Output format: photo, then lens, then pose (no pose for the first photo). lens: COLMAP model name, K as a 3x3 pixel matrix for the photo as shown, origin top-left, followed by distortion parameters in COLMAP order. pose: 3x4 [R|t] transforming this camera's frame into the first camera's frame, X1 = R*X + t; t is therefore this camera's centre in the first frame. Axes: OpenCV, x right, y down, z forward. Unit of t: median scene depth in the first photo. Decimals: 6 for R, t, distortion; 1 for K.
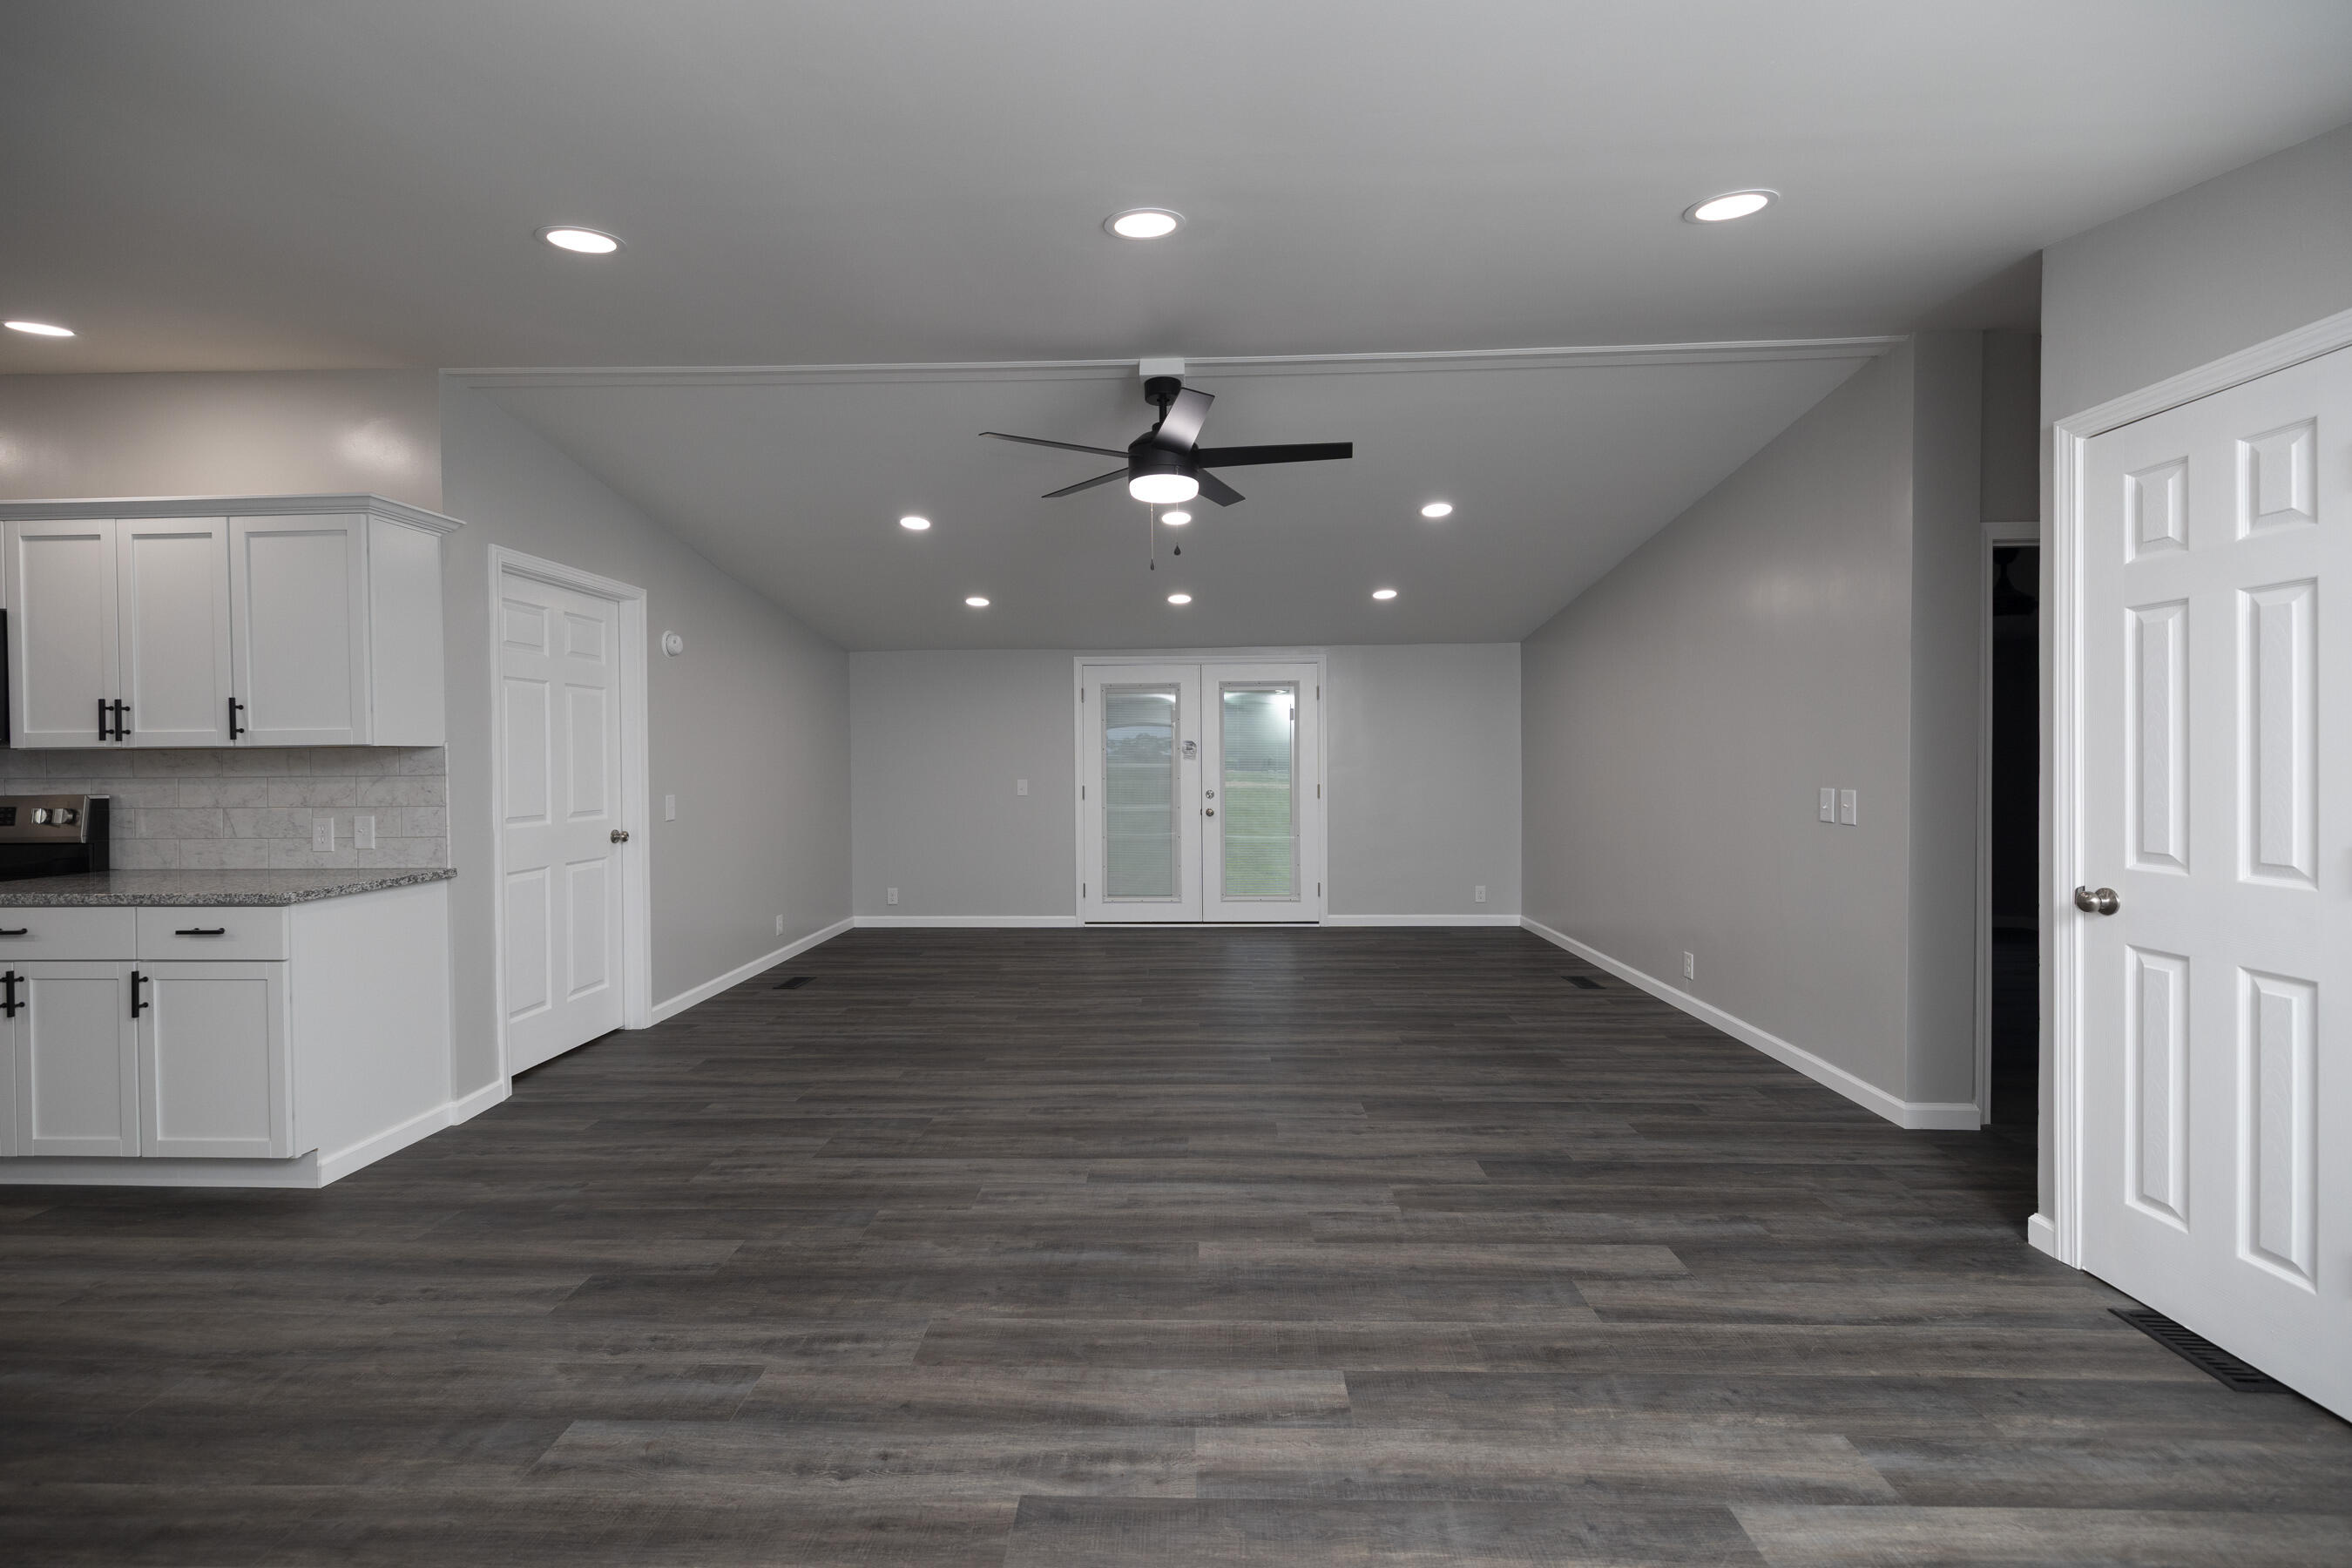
lens RADIAL K [[1000.9, 0, 1179.8], [0, 1000.9, 764.2], [0, 0, 1]] dist [0.002797, -0.001225]
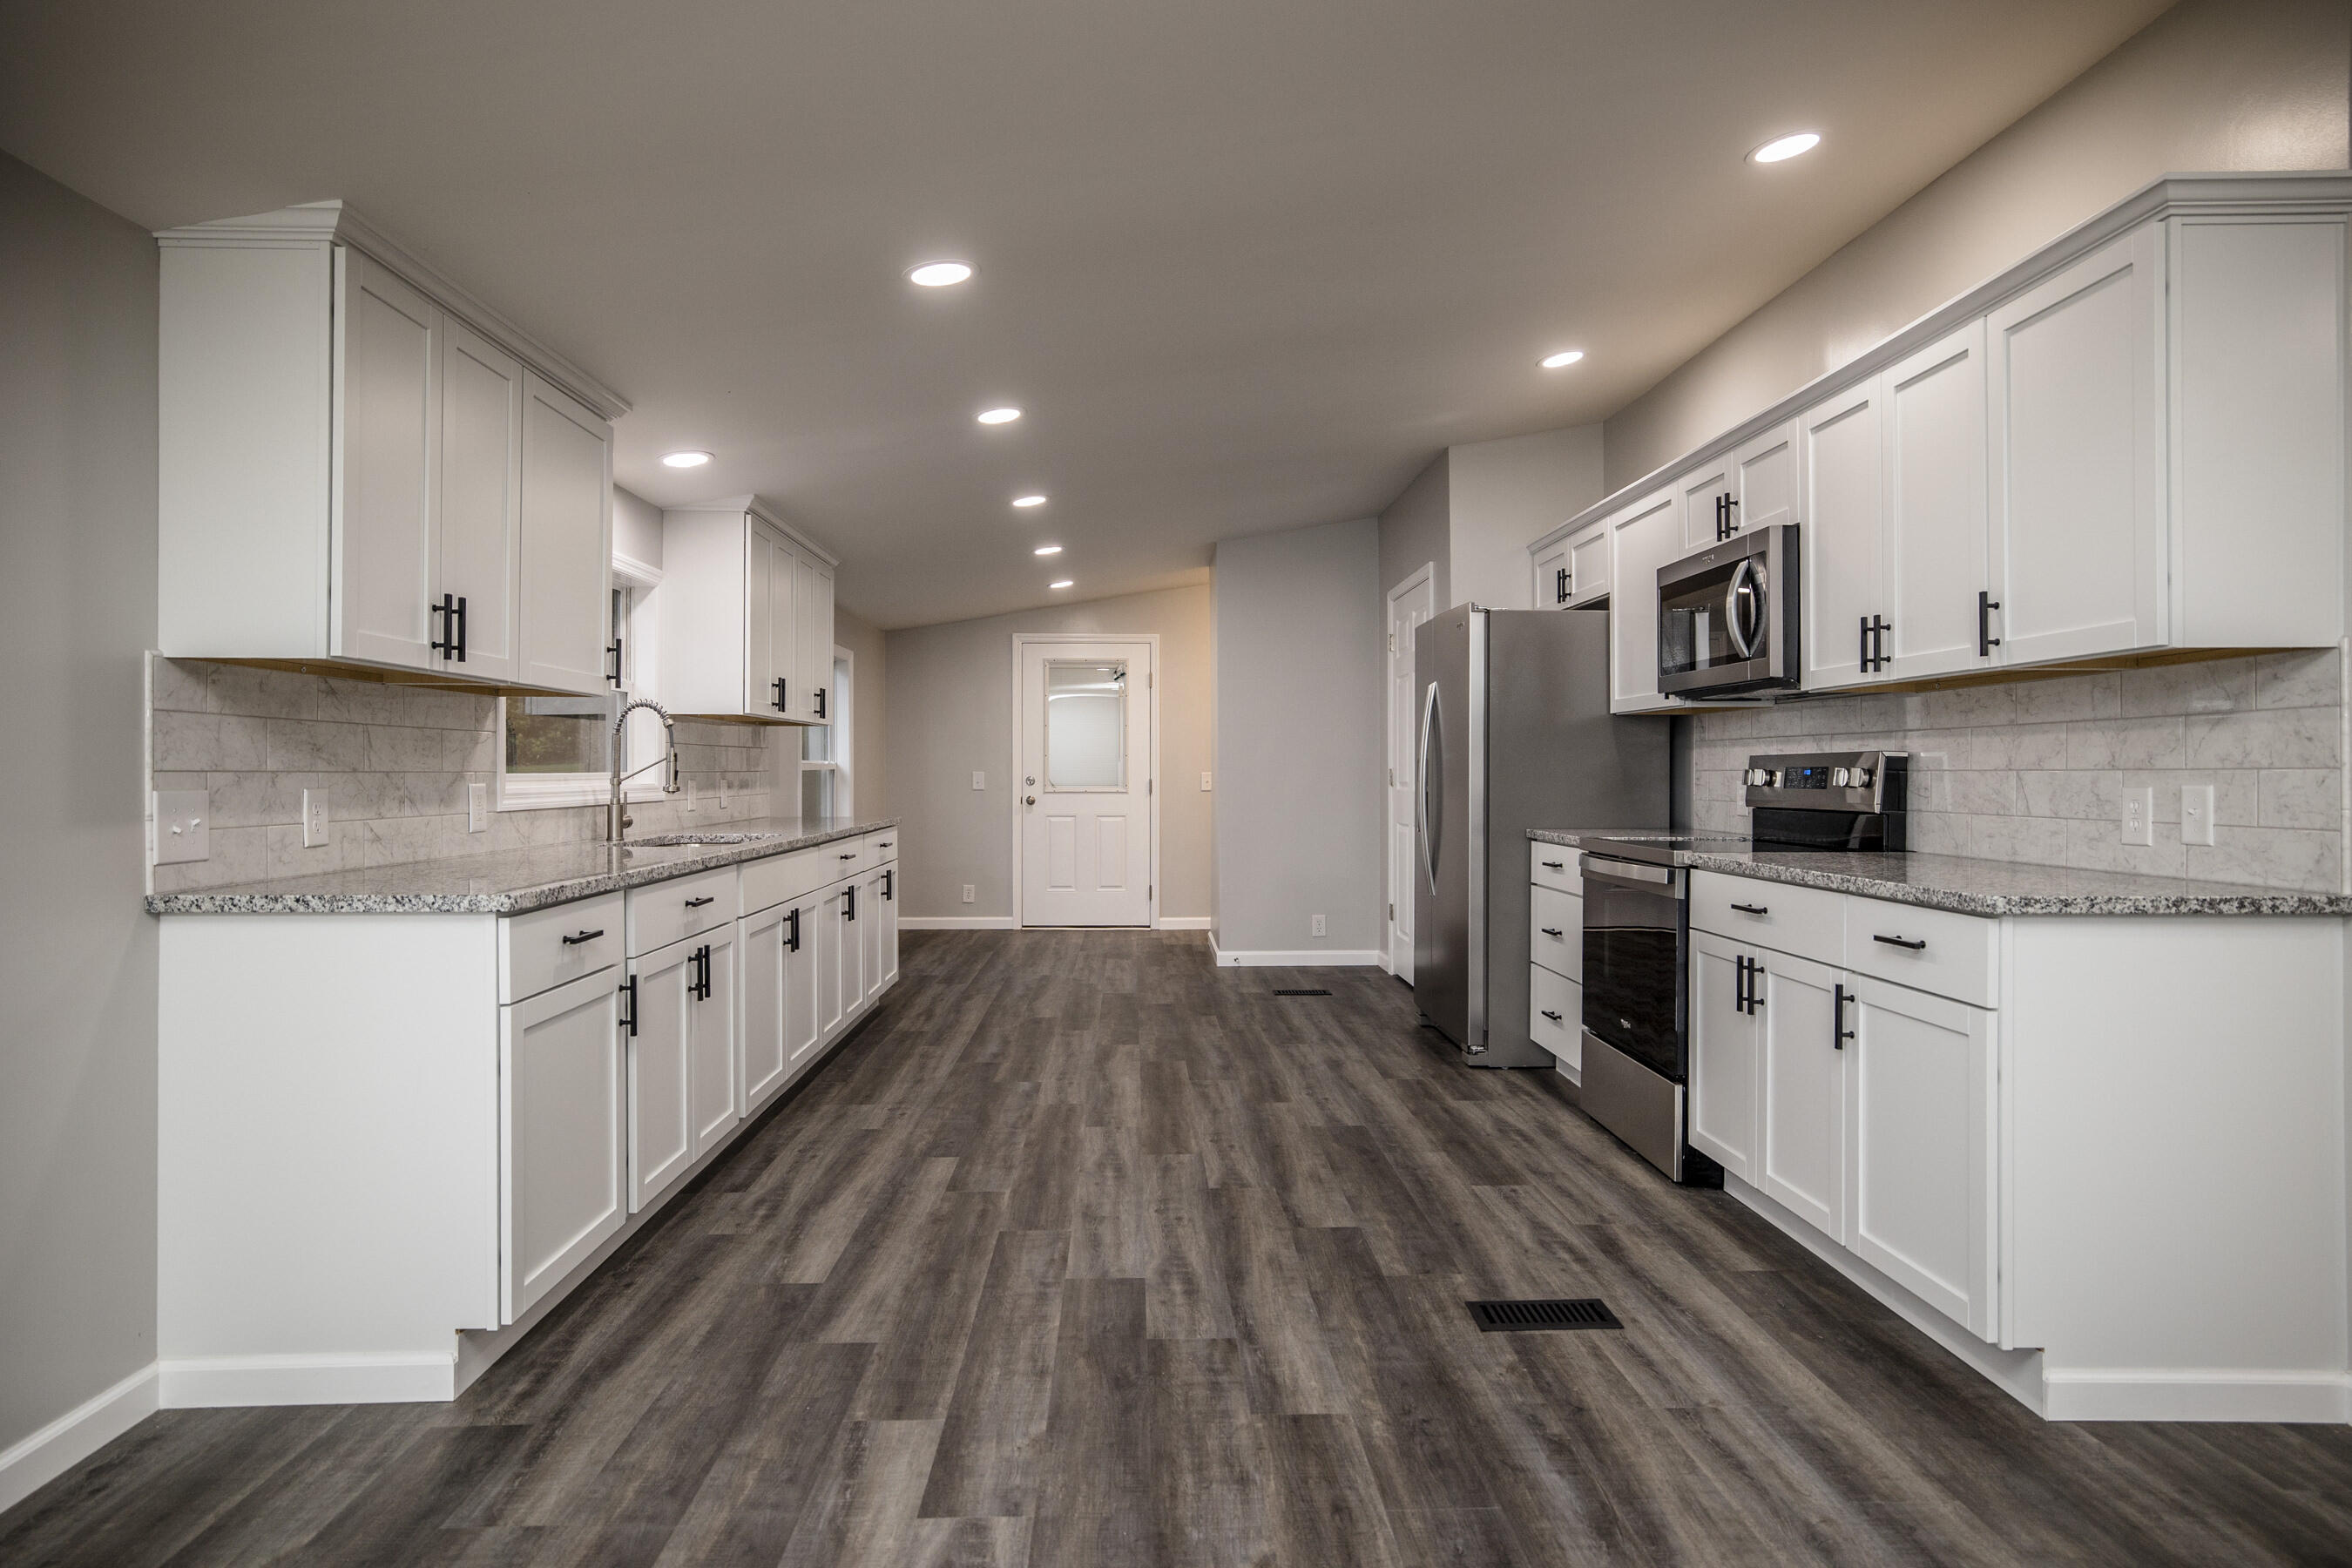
lens RADIAL K [[1276.7, 0, 1169.4], [0, 1276.7, 774.2], [0, 0, 1]] dist [-0.004042, 0.003889]
pose [[0.061877, 0.008054, -0.998051, -0.191687], [-0.010358, 0.999919, 0.007427, 0.062921], [0.998030, 0.009878, 0.061956, 0.526808]]
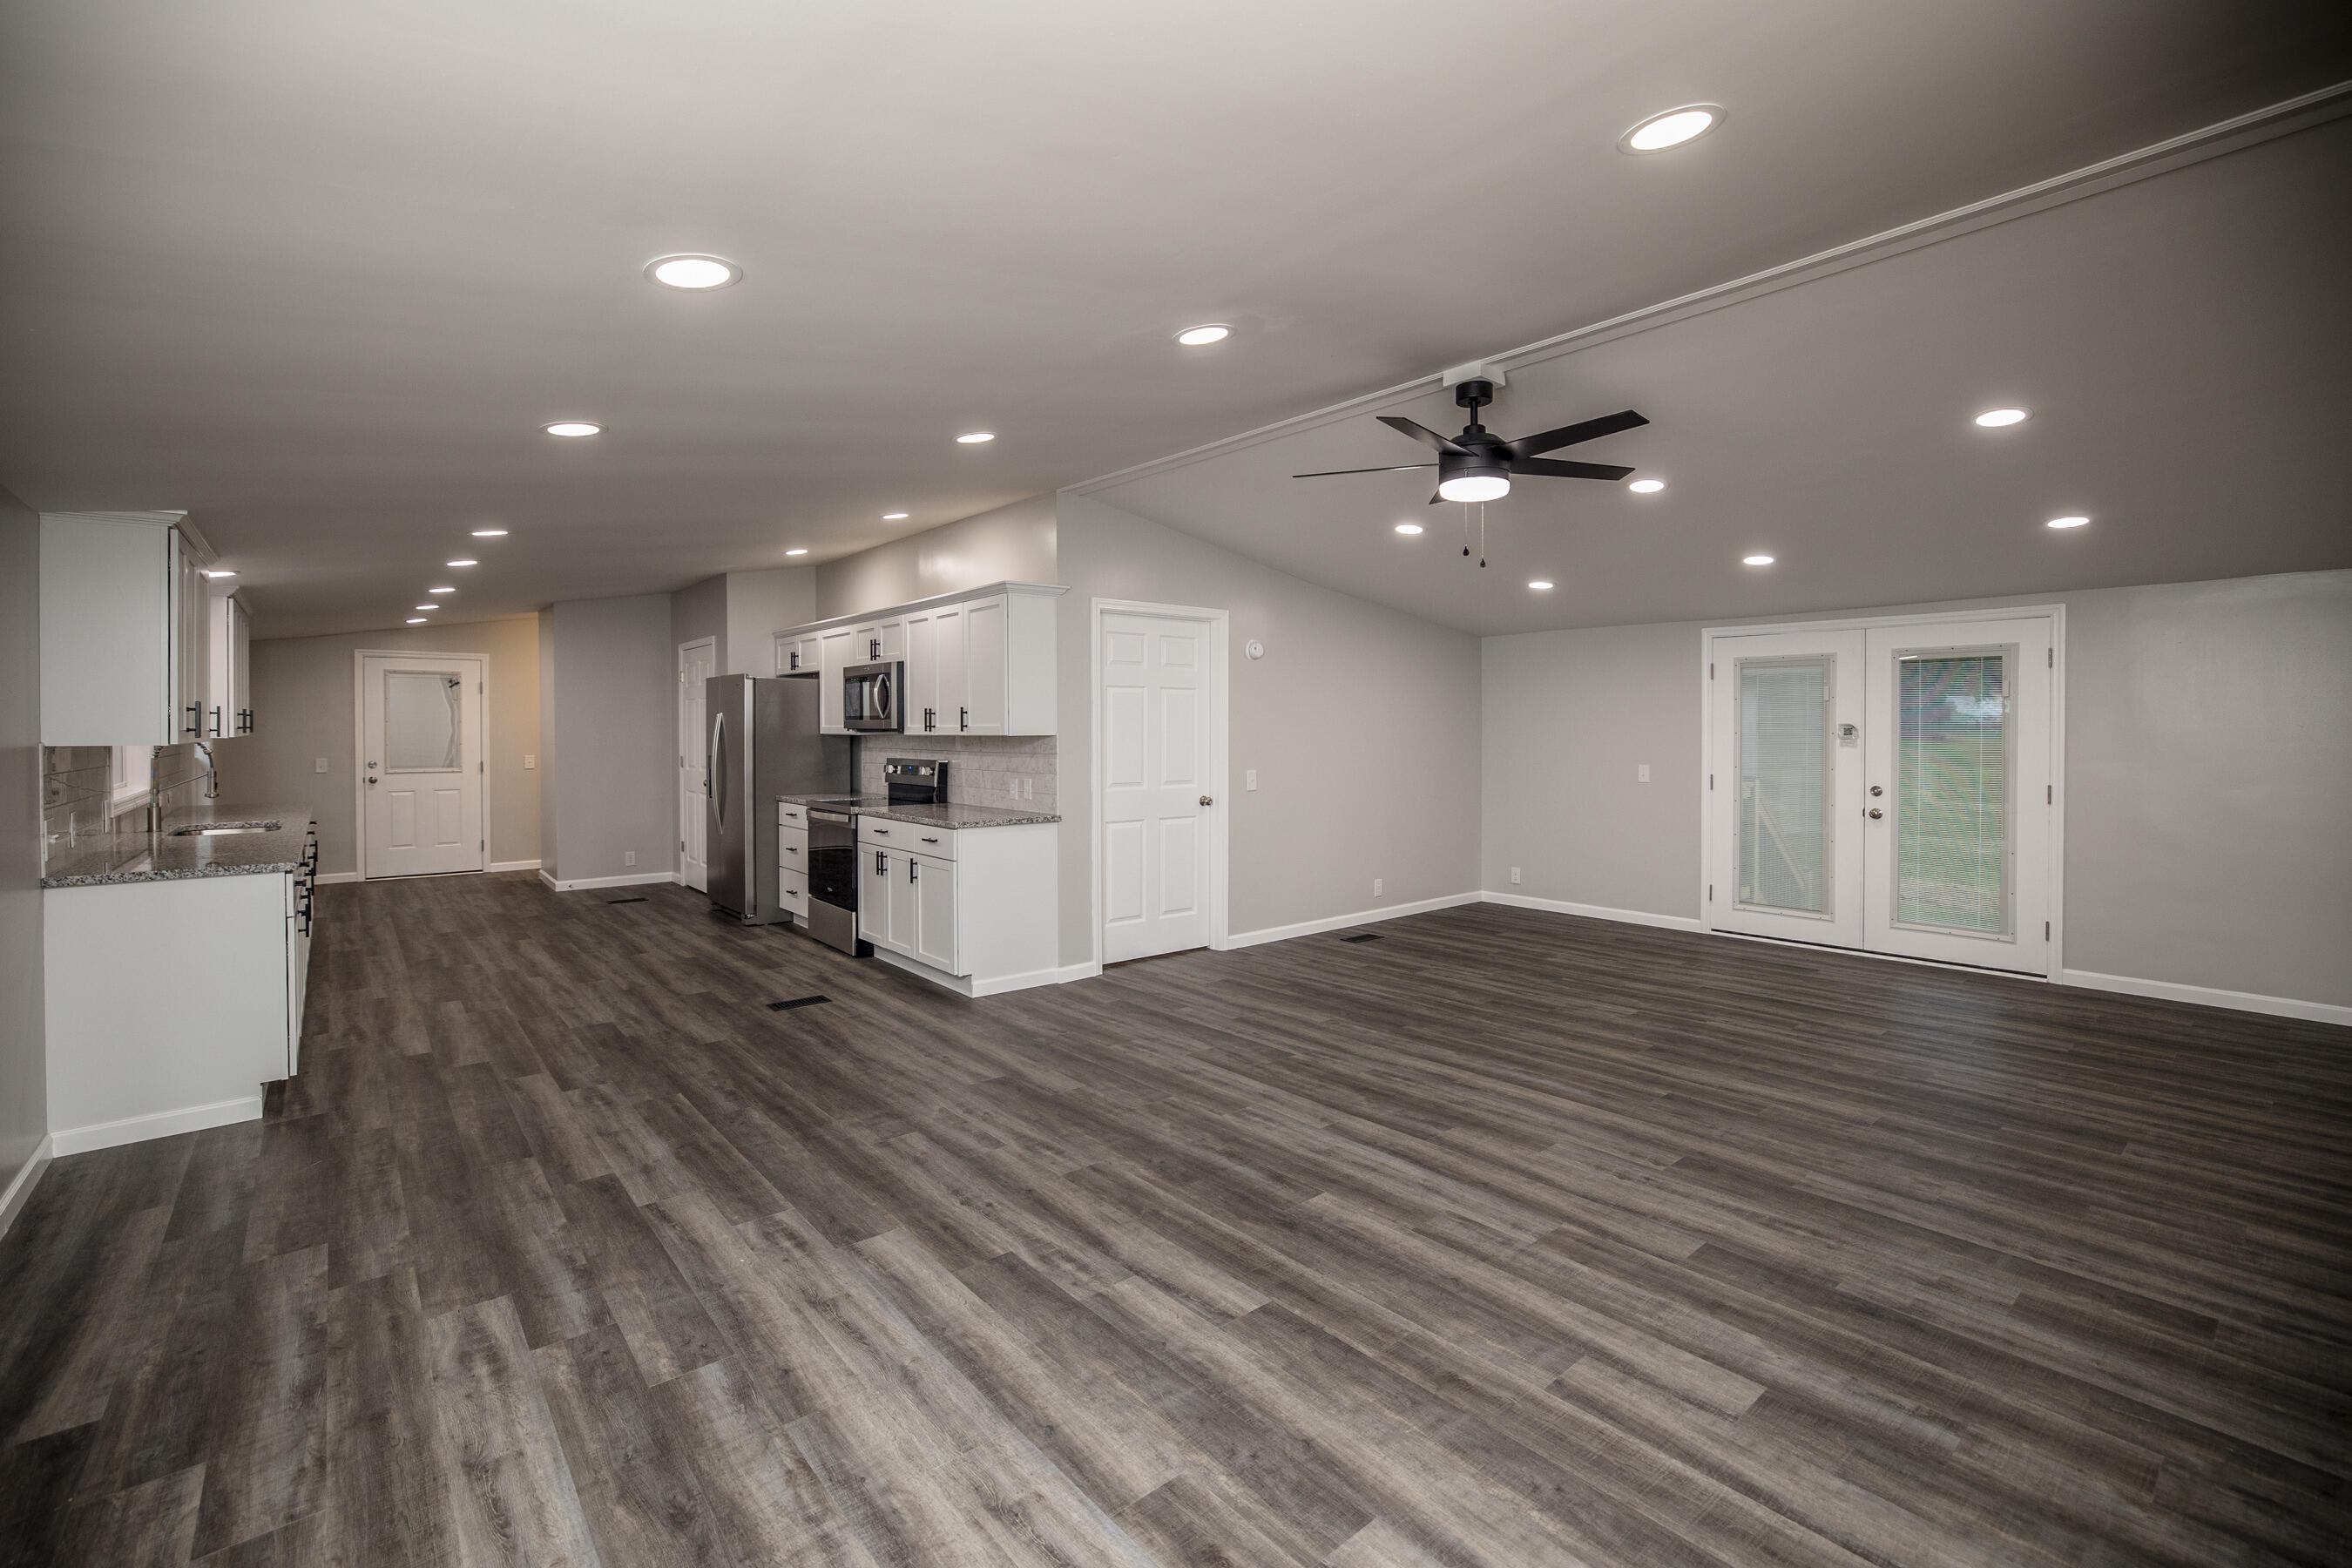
lens RADIAL K [[1038.5, 0, 1134.7], [0, 1038.5, 707.5], [0, 0, 1]] dist [-0.032150, 0.009107]
pose [[0.647047, -0.010443, -0.762378, 0.762560], [-0.009269, 0.999725, -0.021561, -0.036558], [0.762394, 0.021017, 0.646772, 0.082300]]
